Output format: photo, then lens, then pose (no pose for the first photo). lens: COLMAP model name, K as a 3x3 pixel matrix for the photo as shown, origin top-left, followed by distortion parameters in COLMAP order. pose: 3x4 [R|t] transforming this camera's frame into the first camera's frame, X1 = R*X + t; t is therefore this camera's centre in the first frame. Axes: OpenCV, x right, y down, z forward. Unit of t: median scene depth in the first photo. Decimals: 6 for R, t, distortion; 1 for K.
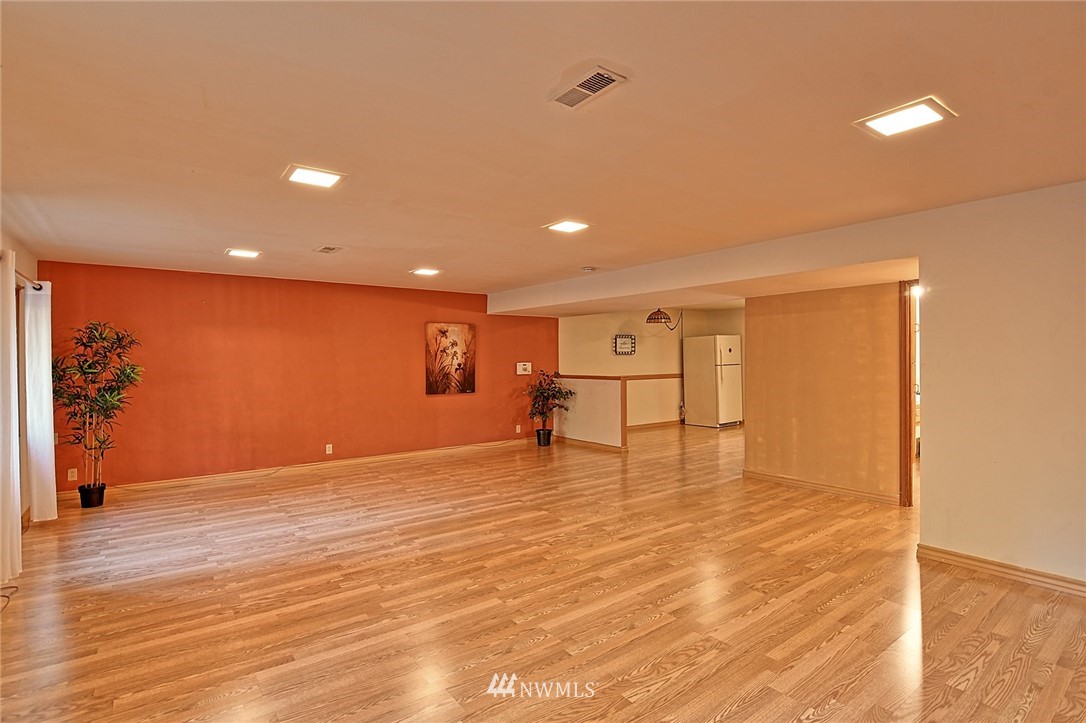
lens RADIAL K [[526.0, 0, 524.7], [0, 526.0, 365.6], [0, 0, 1]] dist [-0.010075, -0.004014]
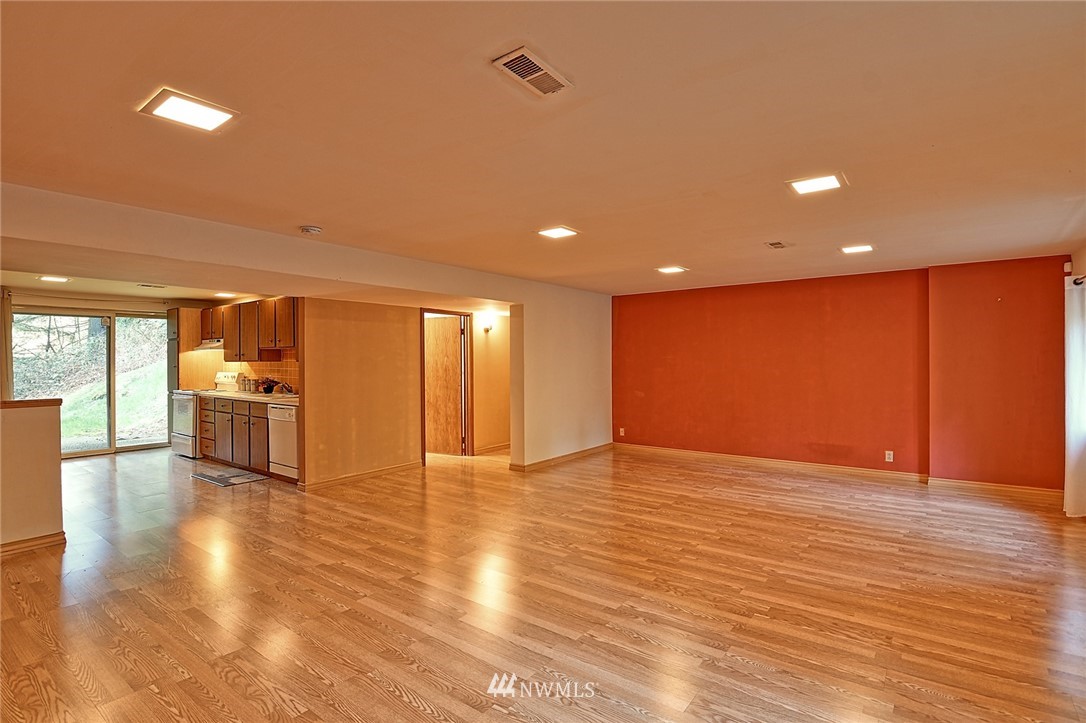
lens RADIAL K [[526.0, 0, 554.3], [0, 526.0, 361.5], [0, 0, 1]] dist [-0.010075, -0.004014]
pose [[-0.310259, 0.003927, 0.950644, -0.541907], [0.021778, 0.999758, 0.002978, -0.008738], [-0.950402, 0.021627, -0.310270, 0.801360]]
